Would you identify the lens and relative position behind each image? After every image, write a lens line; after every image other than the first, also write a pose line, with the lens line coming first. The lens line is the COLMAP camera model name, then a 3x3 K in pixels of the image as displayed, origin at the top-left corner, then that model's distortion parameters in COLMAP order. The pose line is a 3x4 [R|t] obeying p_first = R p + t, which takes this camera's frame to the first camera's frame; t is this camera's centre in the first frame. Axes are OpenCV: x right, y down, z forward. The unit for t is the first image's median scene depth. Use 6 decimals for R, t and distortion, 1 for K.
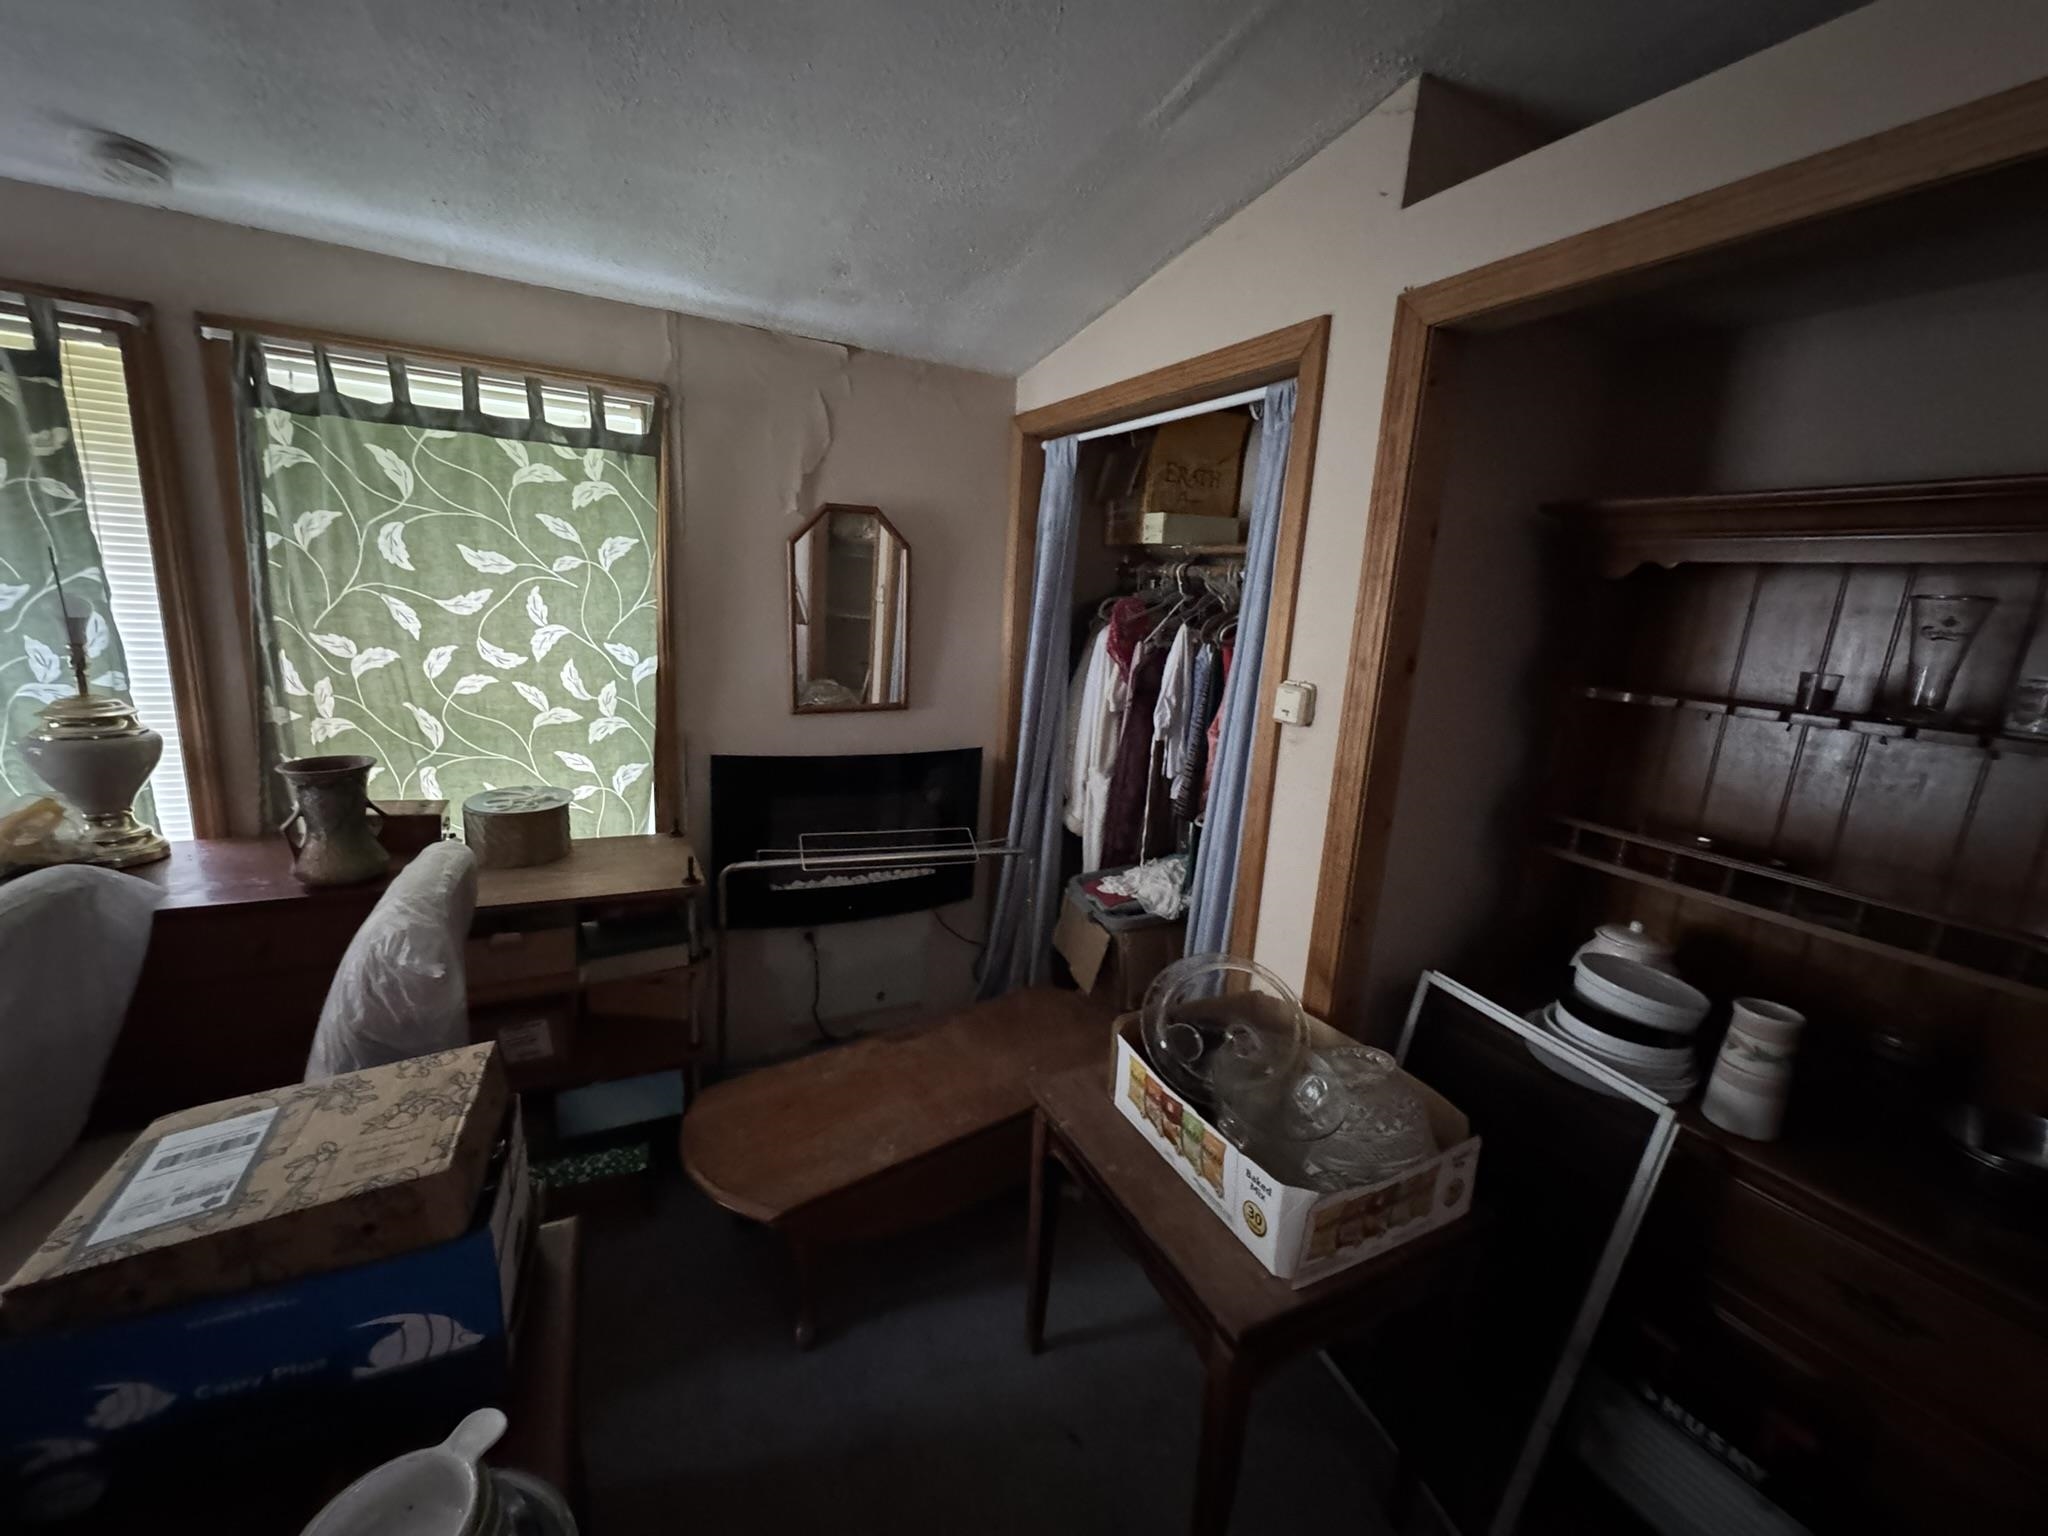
lens RADIAL K [[815.9, 0, 1027.9], [0, 815.9, 770.3], [0, 0, 1]] dist [-0.002571, 0.000366]
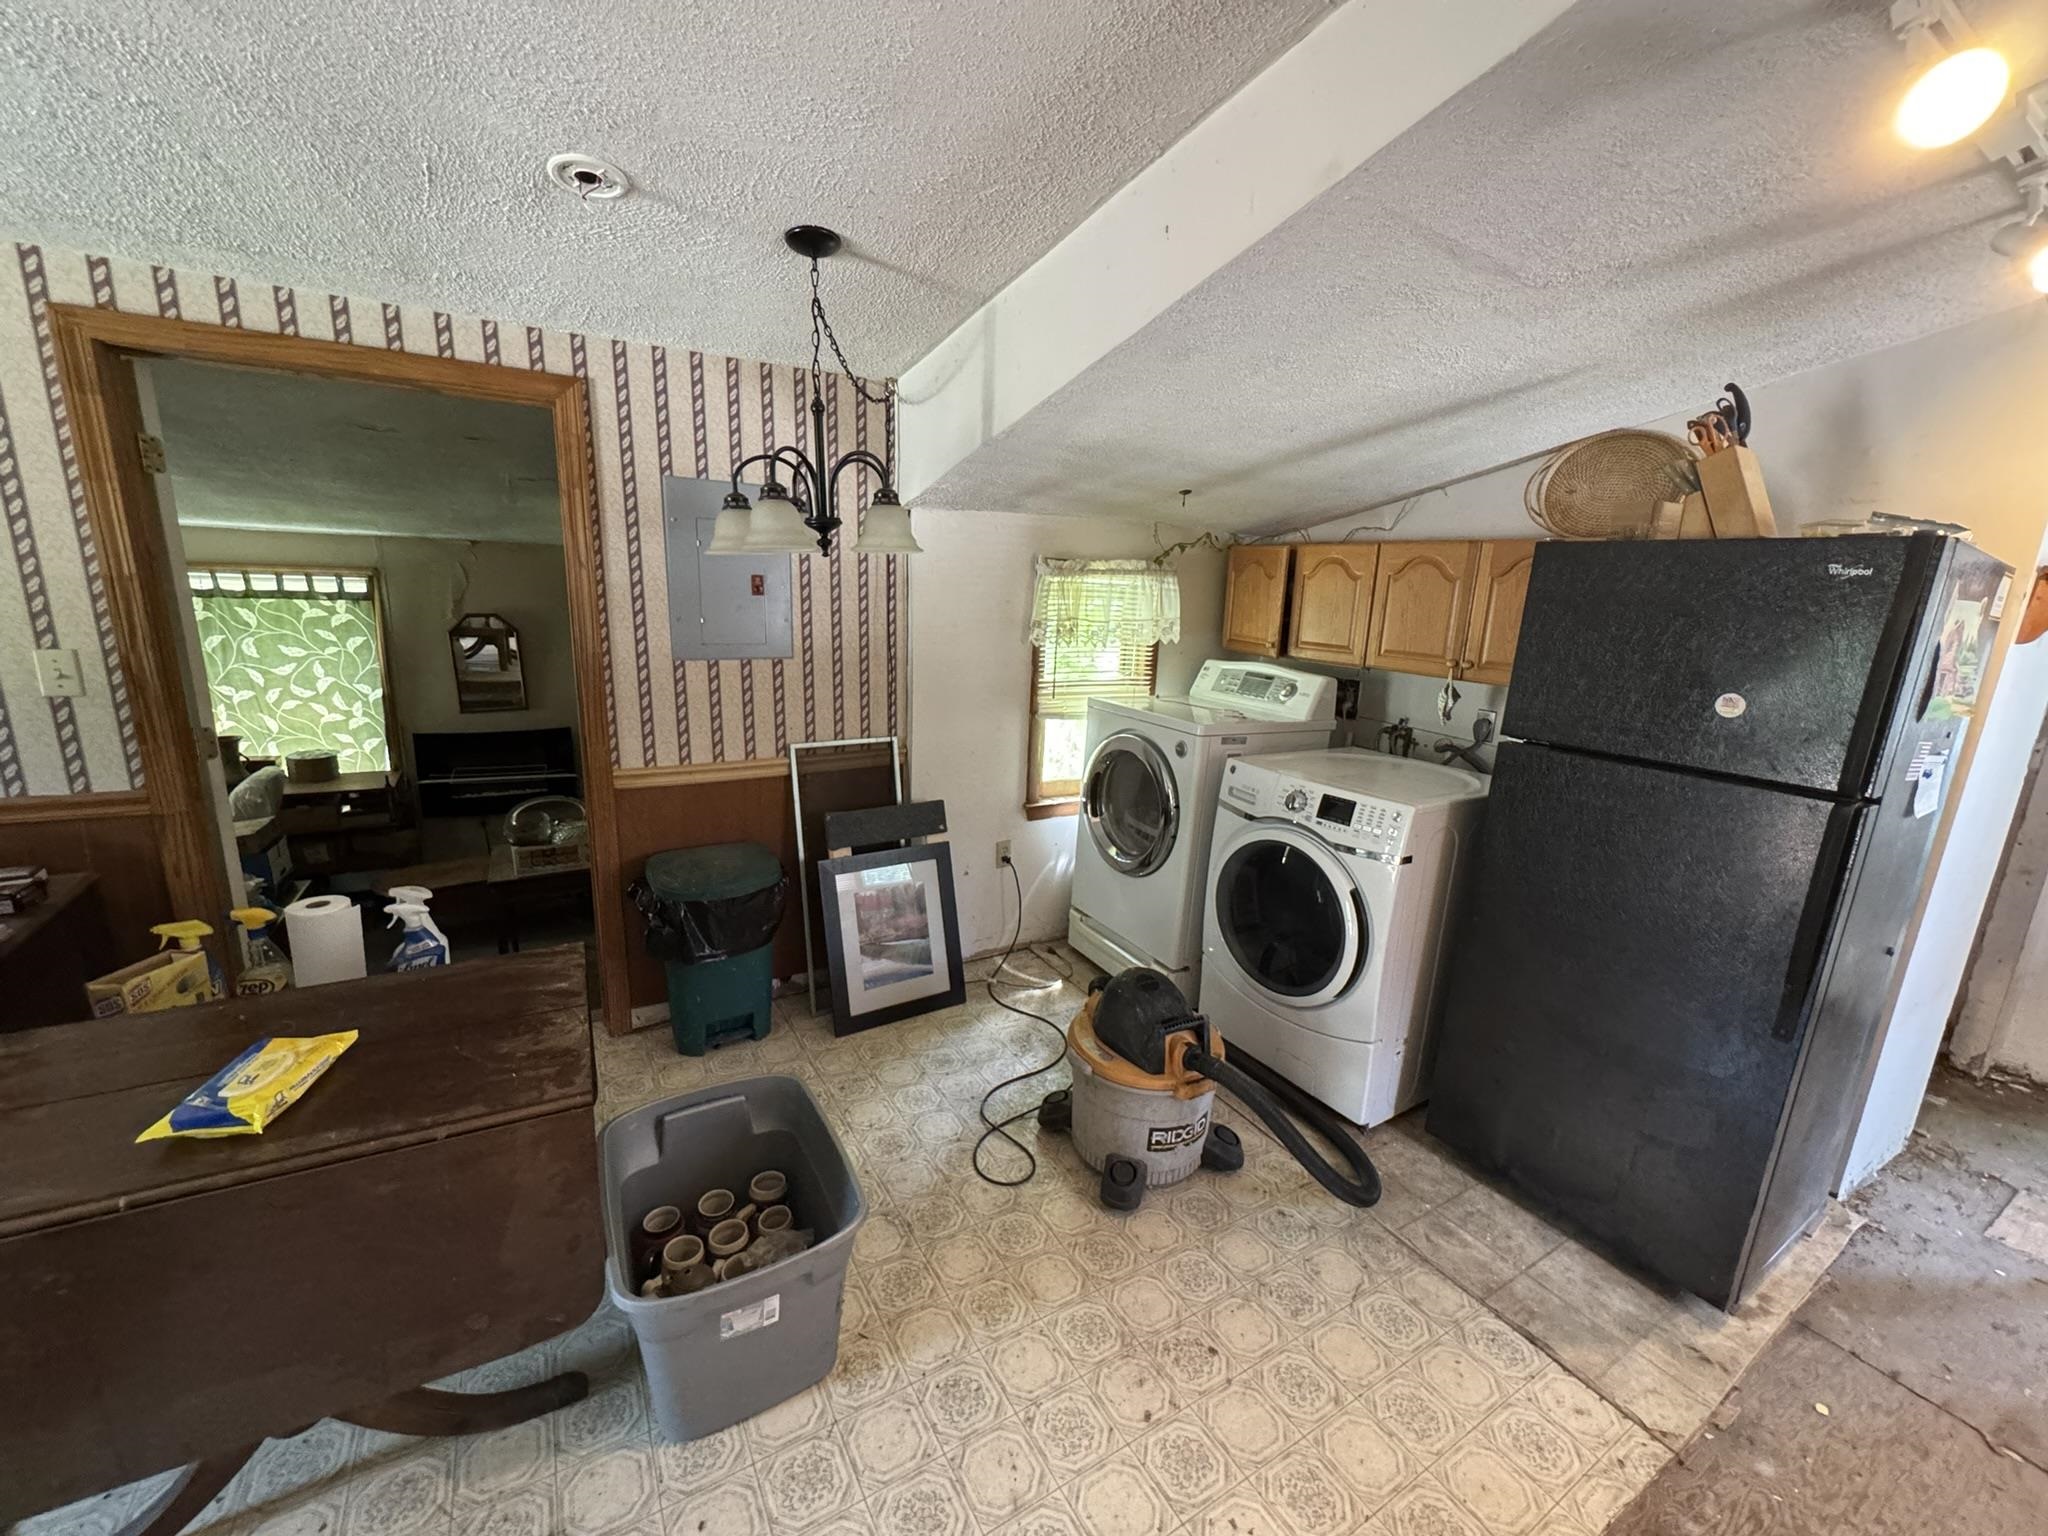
lens RADIAL K [[815.9, 0, 1021.1], [0, 815.9, 769.4], [0, 0, 1]] dist [-0.002571, 0.000366]
pose [[0.998548, -0.025417, 0.047495, 1.254712], [0.024042, 0.999281, 0.029309, 0.057918], [-0.048206, -0.028125, 0.998441, -1.385819]]
